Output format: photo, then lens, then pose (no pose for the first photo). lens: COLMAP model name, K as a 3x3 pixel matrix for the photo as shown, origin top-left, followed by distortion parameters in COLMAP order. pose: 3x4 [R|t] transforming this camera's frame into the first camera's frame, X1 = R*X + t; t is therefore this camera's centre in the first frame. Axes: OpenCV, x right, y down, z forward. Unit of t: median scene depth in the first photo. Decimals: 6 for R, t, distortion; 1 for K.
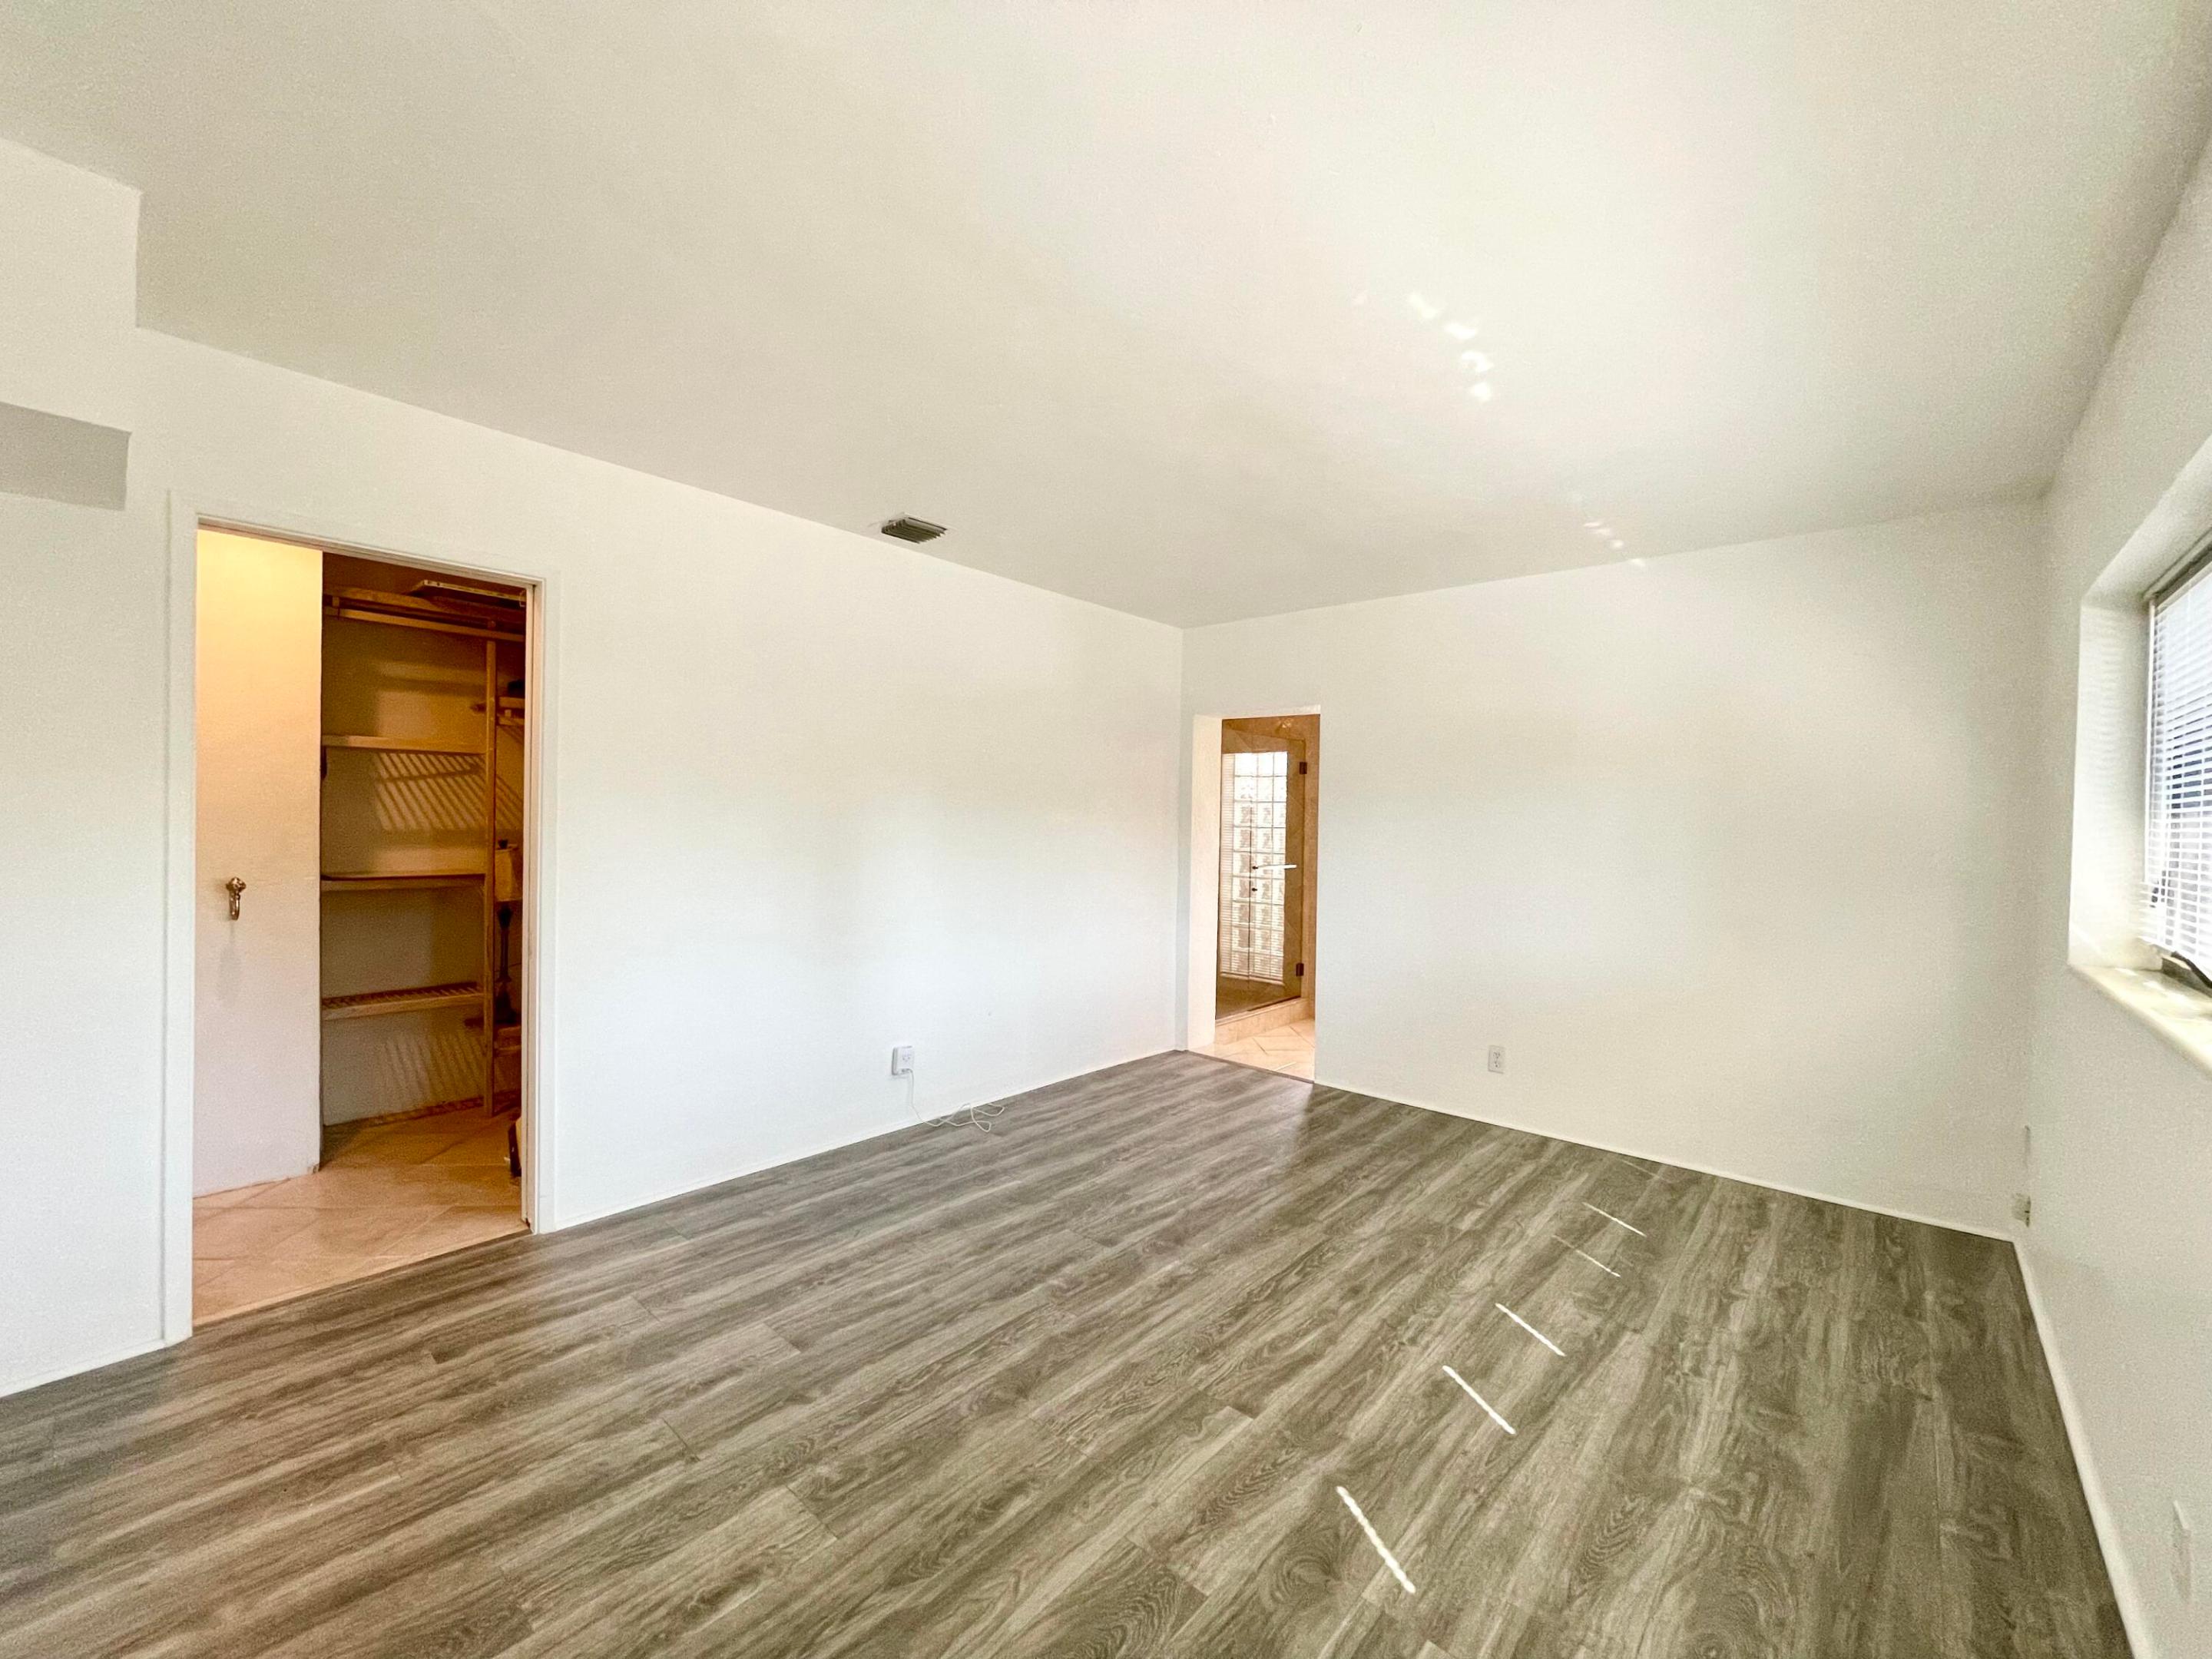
lens RADIAL K [[896.5, 0, 1100.6], [0, 896.5, 824.5], [0, 0, 1]] dist [-0.002034, 0.000072]
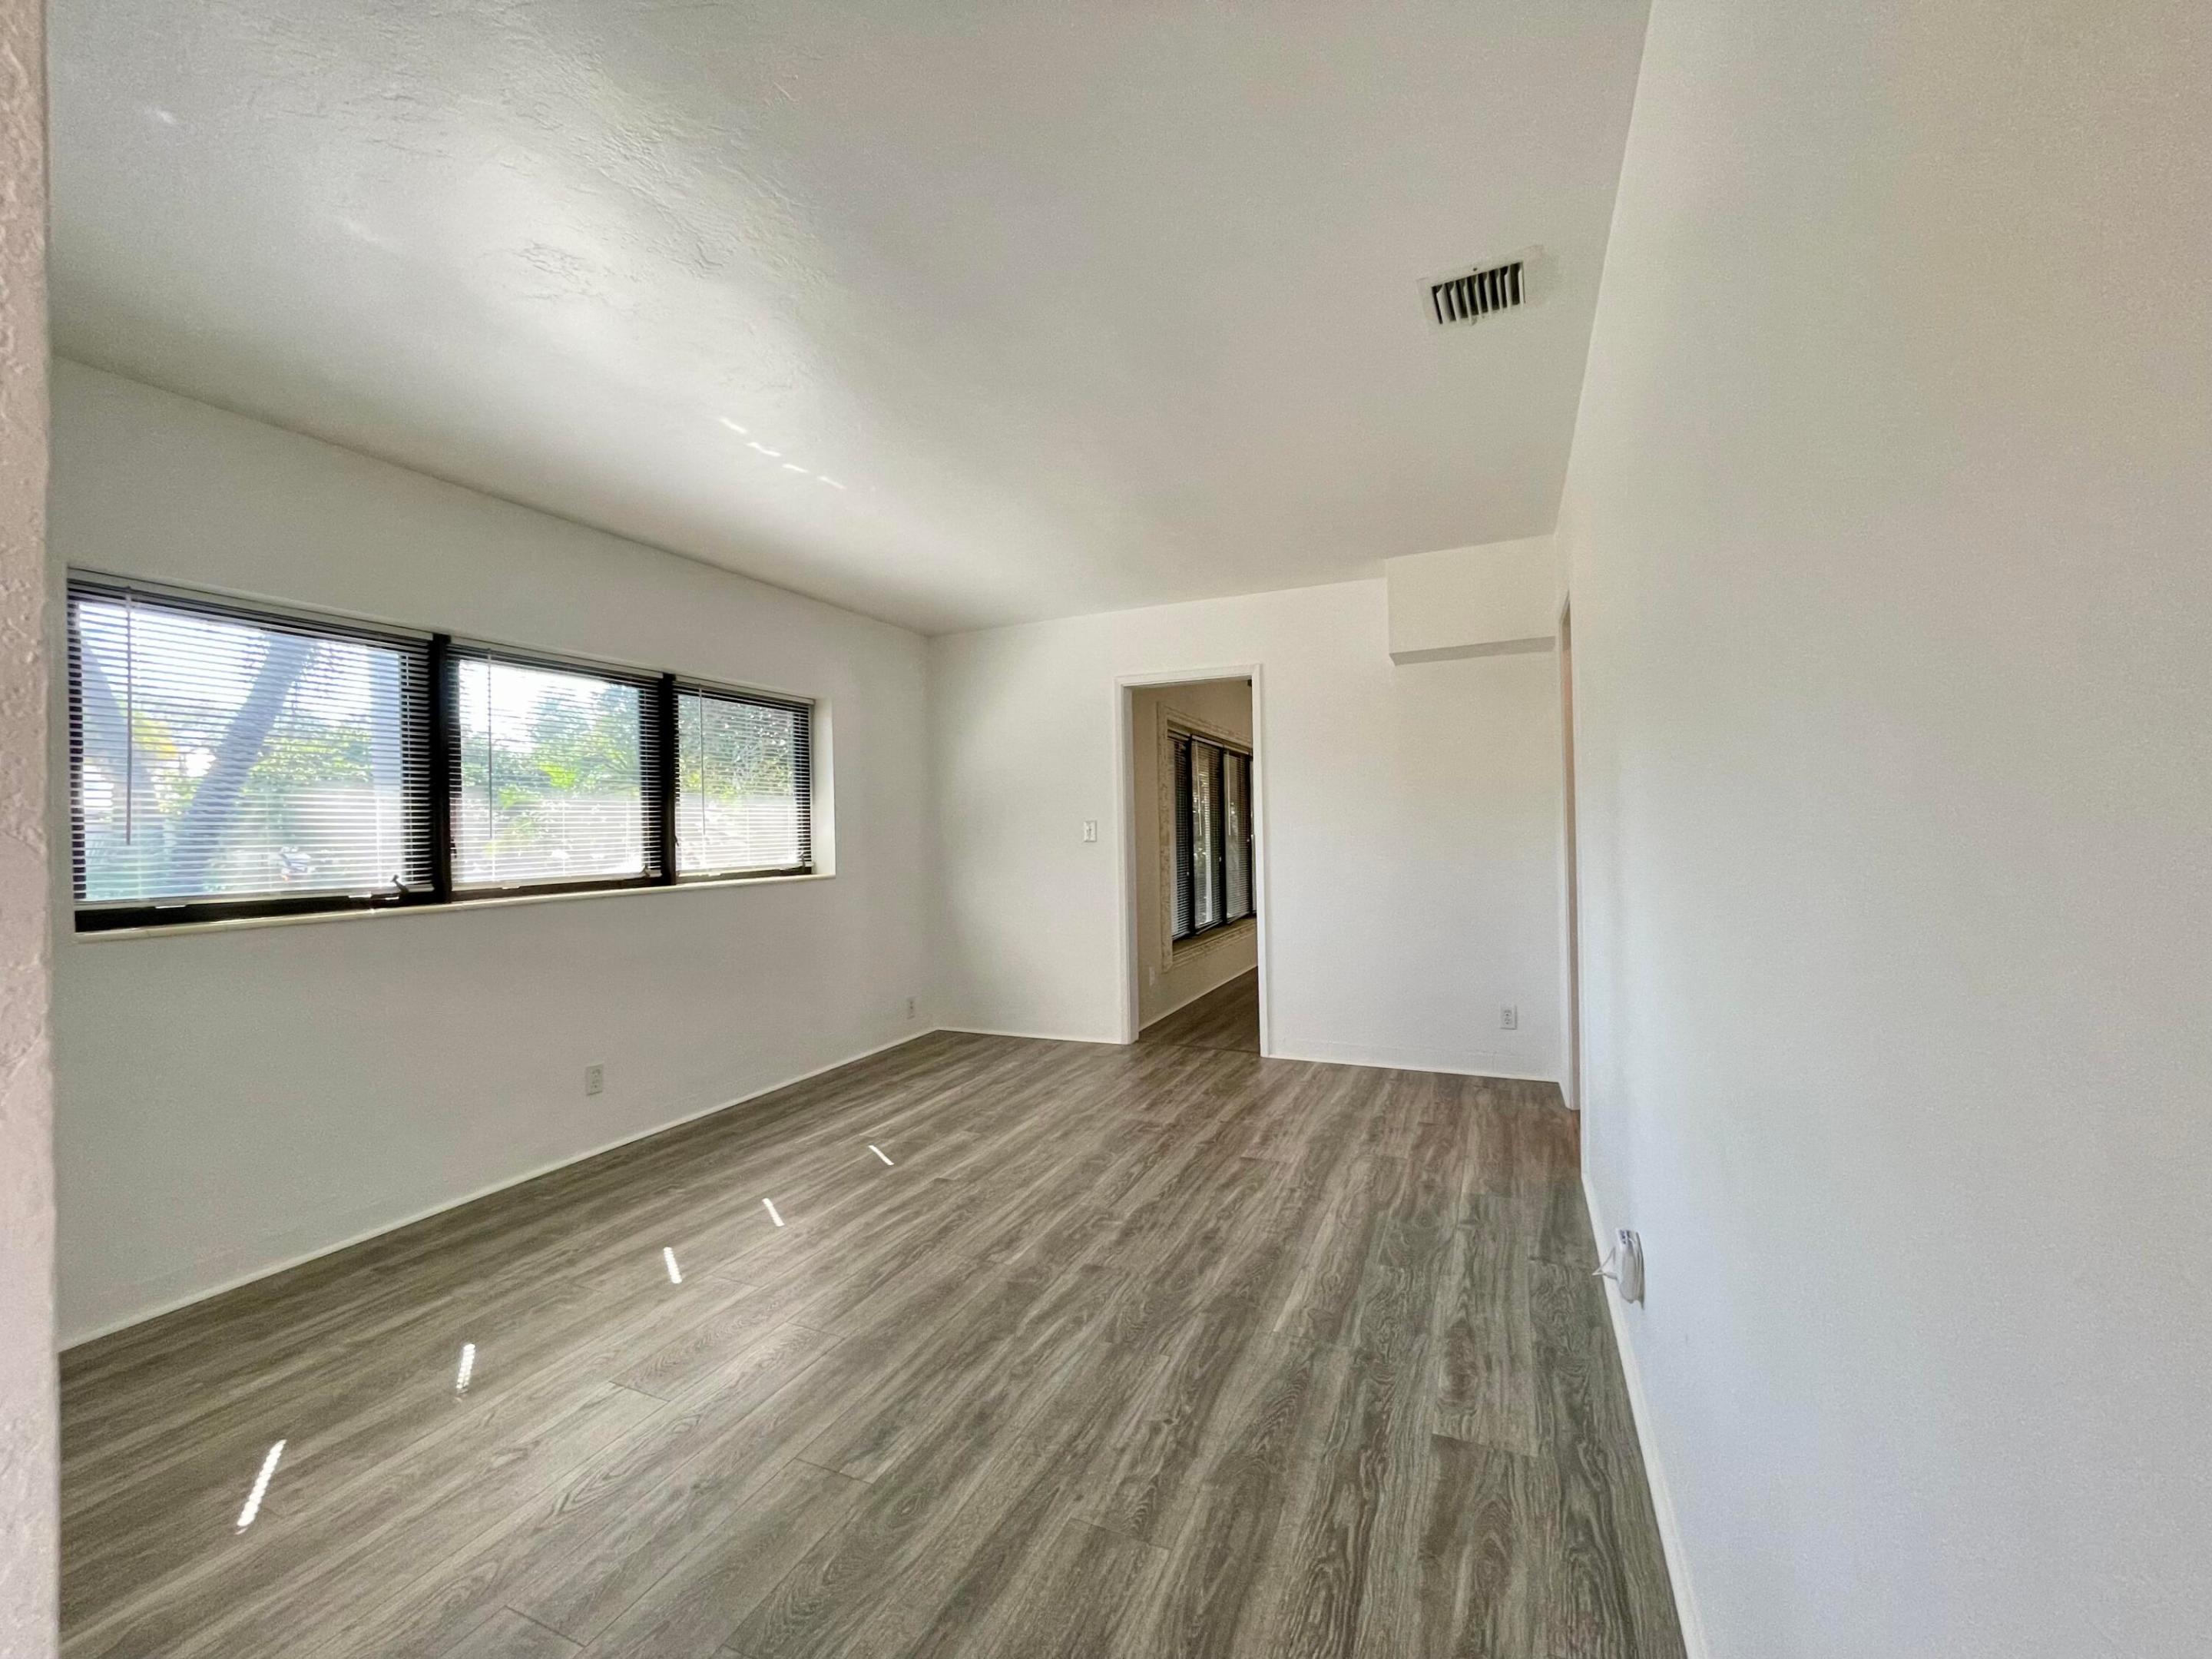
lens RADIAL K [[896.5, 0, 1100.7], [0, 896.5, 830.6], [0, 0, 1]] dist [-0.002034, 0.000072]
pose [[-0.953534, 0.000906, -0.301284, 0.302407], [0.001396, 0.999998, -0.001411, 0.043913], [0.301282, -0.001766, -0.953533, 2.104896]]
